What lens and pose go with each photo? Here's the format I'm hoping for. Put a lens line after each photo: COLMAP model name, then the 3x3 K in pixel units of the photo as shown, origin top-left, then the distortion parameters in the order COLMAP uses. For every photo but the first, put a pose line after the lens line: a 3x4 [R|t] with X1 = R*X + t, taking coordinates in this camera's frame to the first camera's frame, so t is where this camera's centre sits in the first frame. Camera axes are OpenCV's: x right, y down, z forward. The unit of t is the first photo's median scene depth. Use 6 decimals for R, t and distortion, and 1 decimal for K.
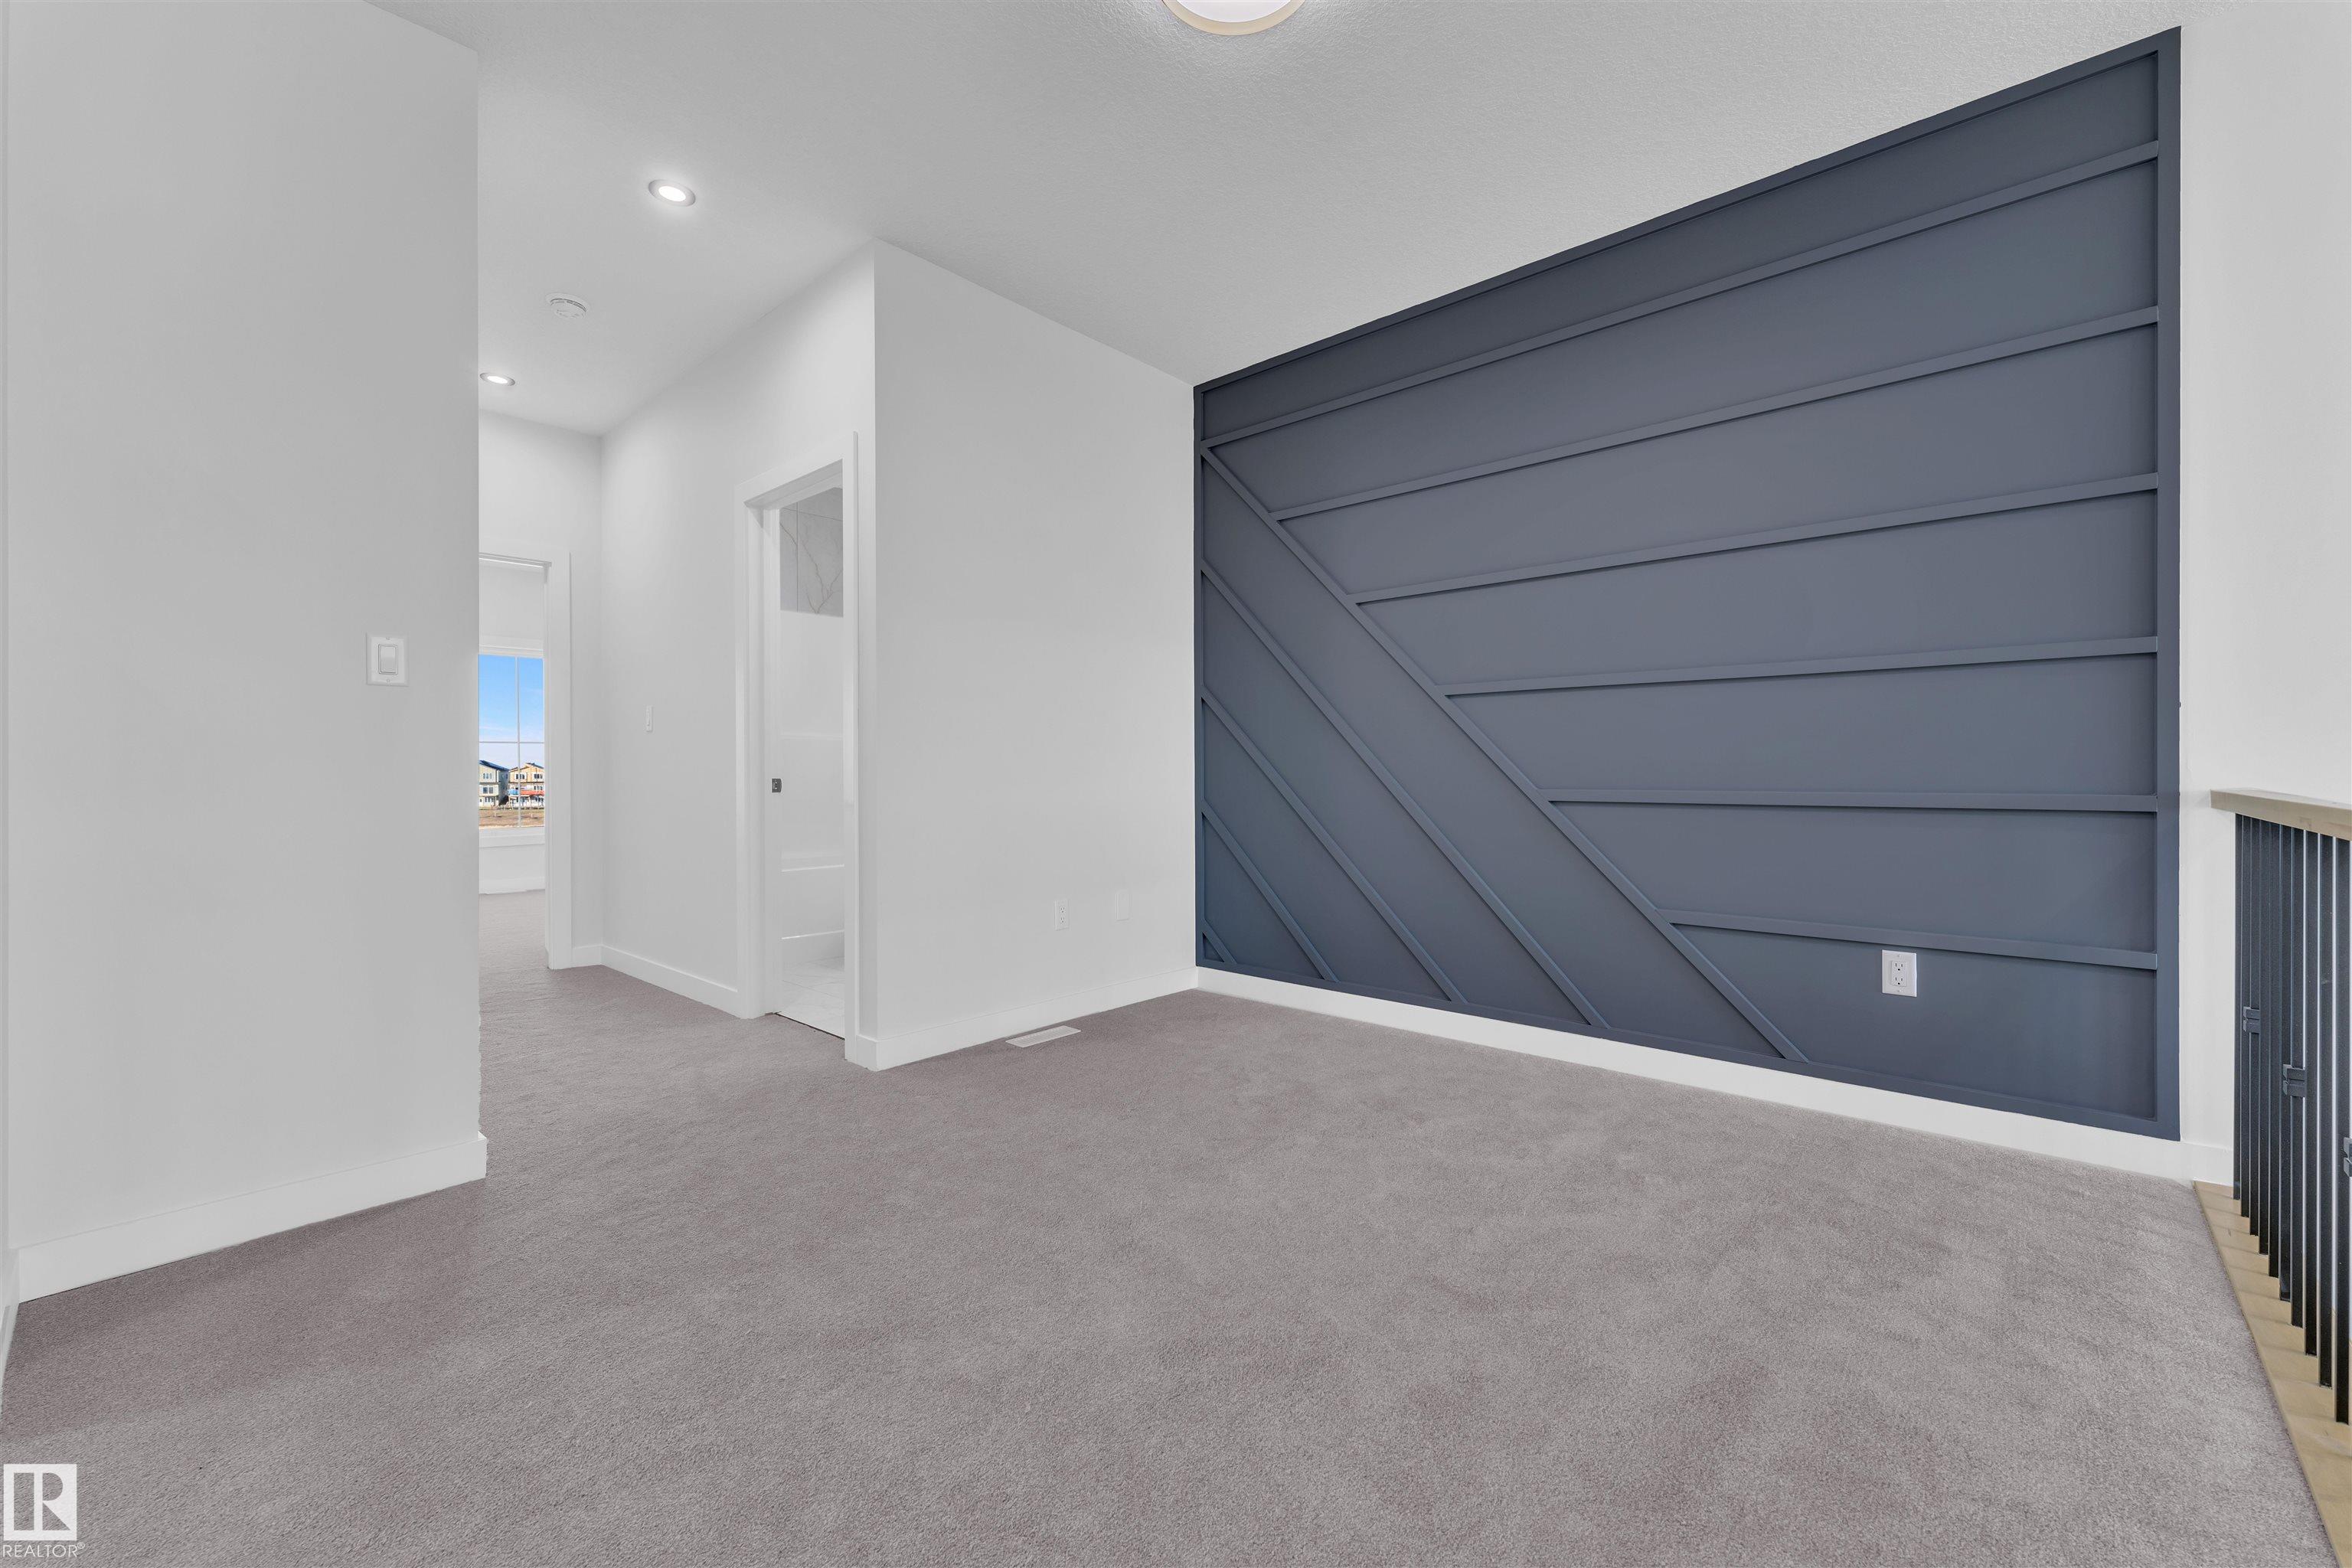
lens RADIAL K [[944.6, 0, 1163.5], [0, 944.6, 777.1], [0, 0, 1]] dist [0.001050, 0.000309]
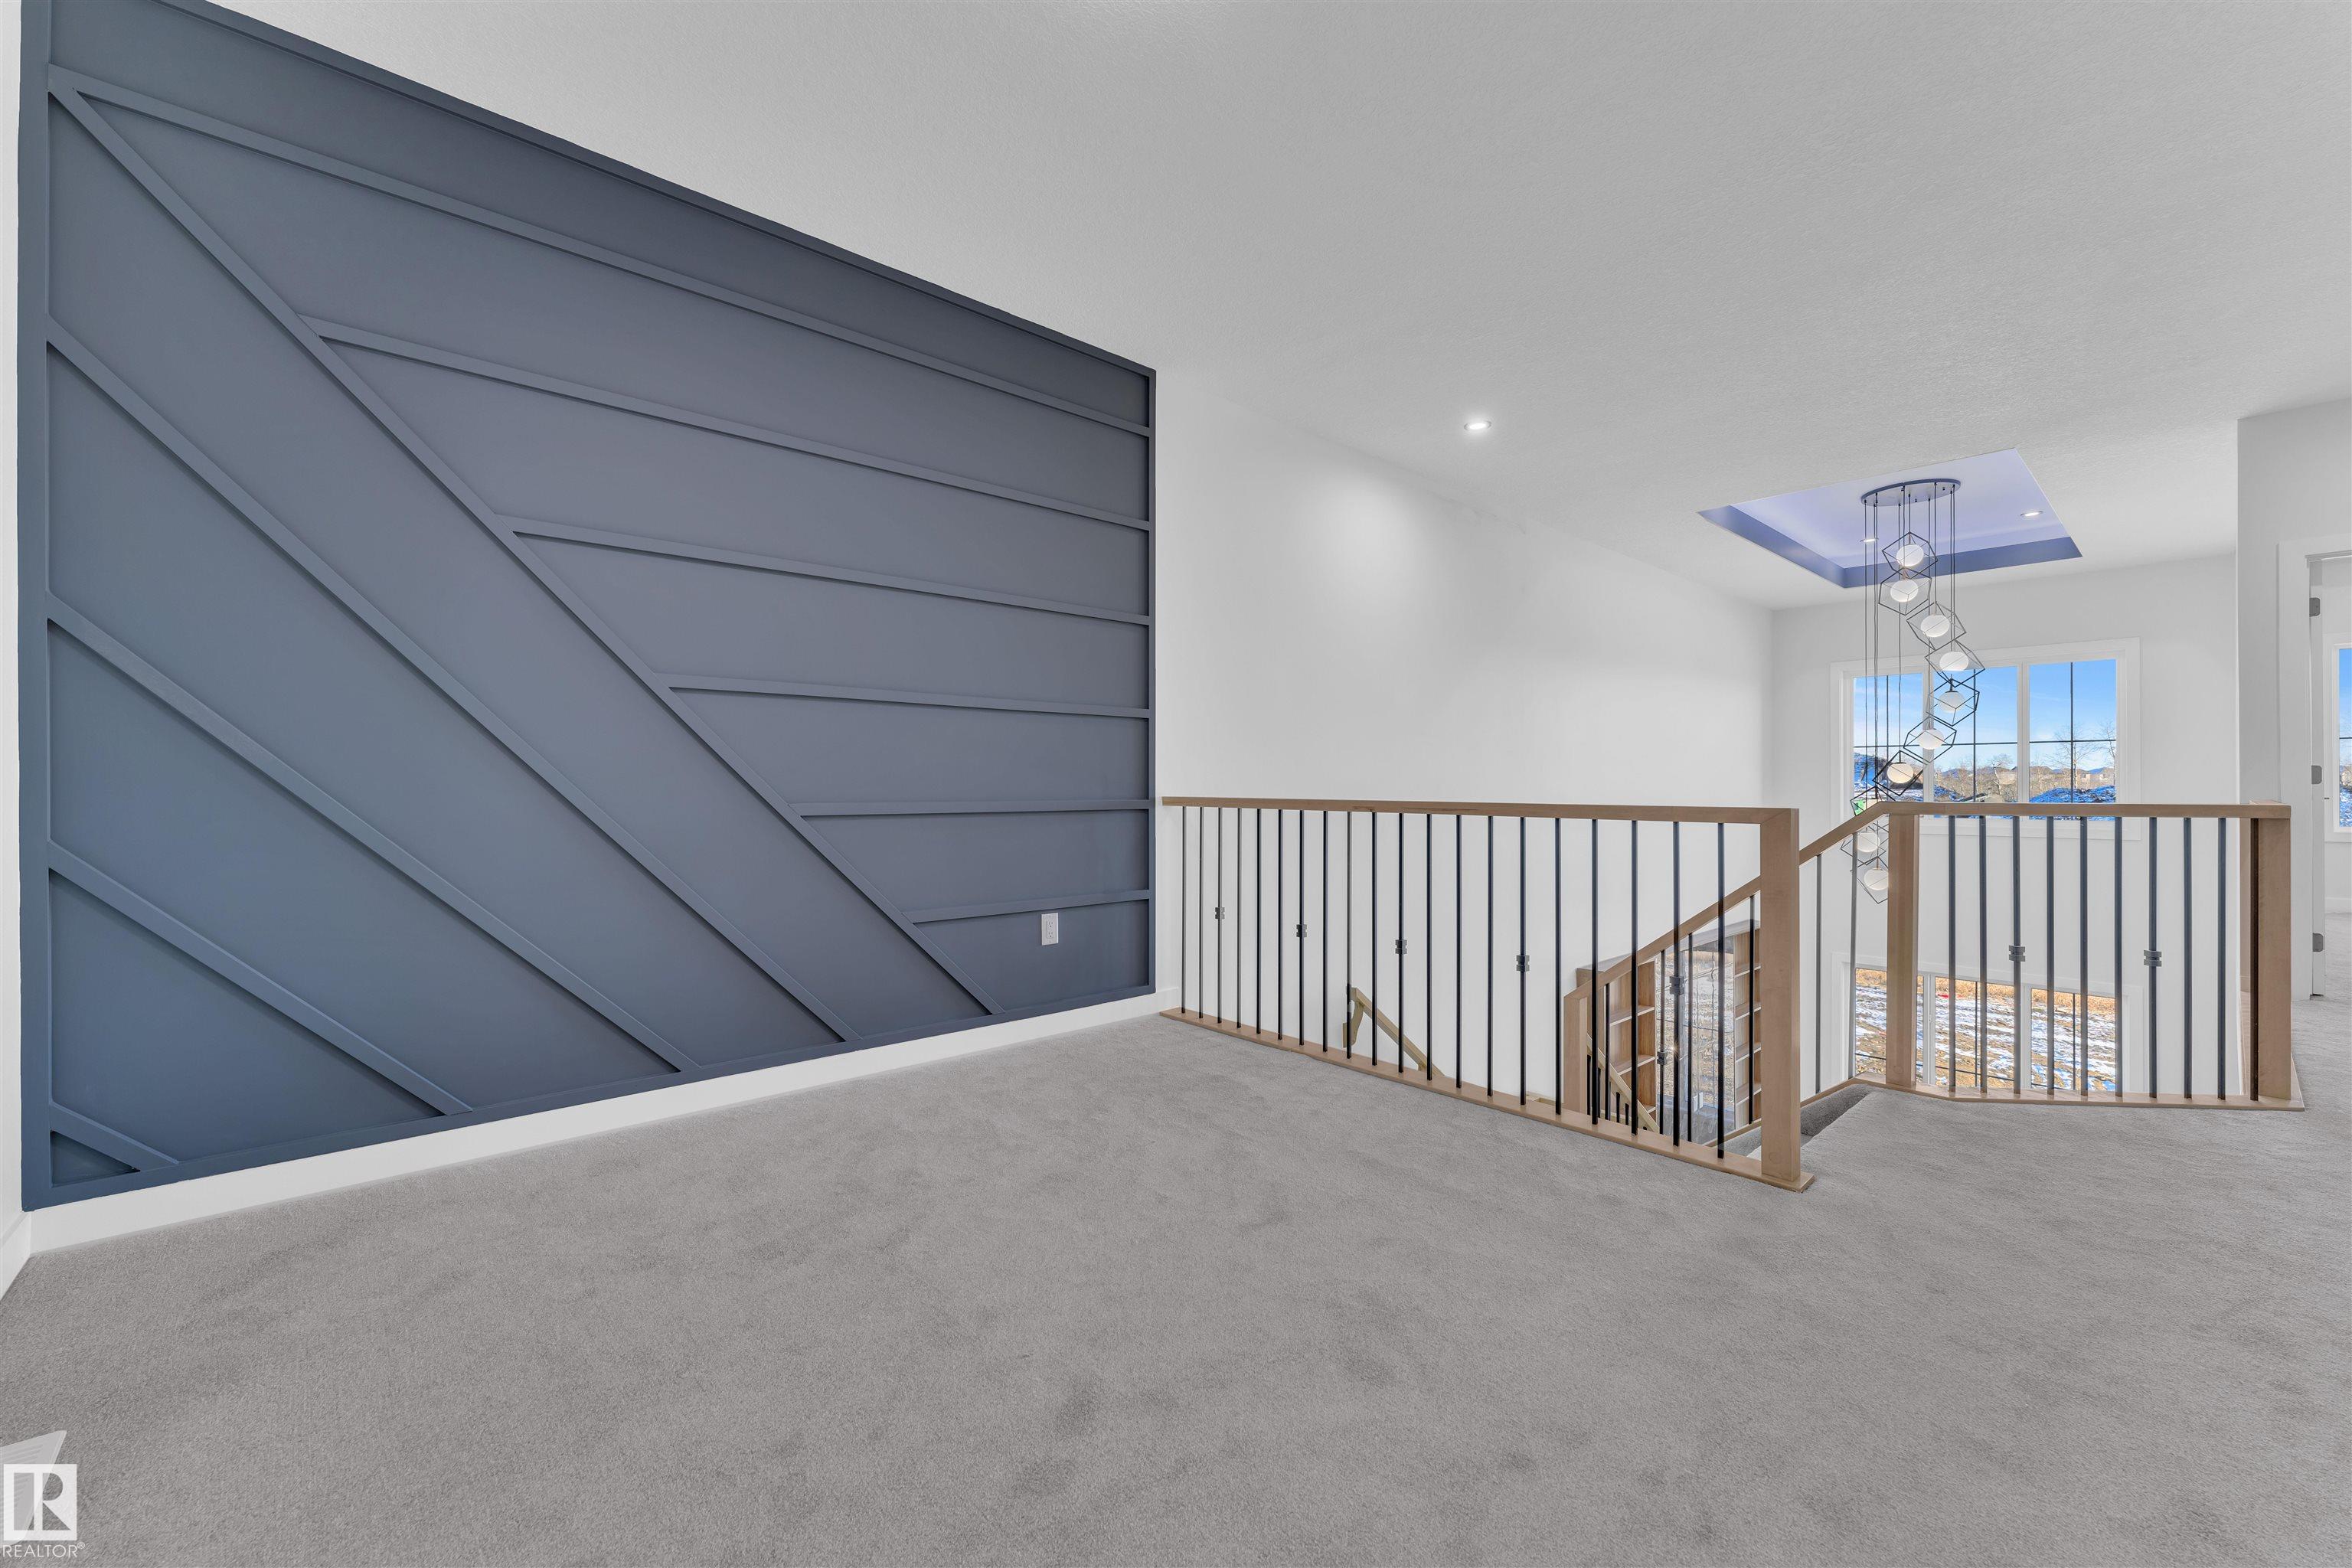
lens RADIAL K [[944.6, 0, 1171.6], [0, 944.6, 791.5], [0, 0, 1]] dist [0.001050, 0.000309]
pose [[0.101385, 0.001383, 0.994846, -0.681094], [0.005314, 0.999984, -0.001932, 0.007562], [-0.994833, 0.005482, 0.101376, 0.771833]]
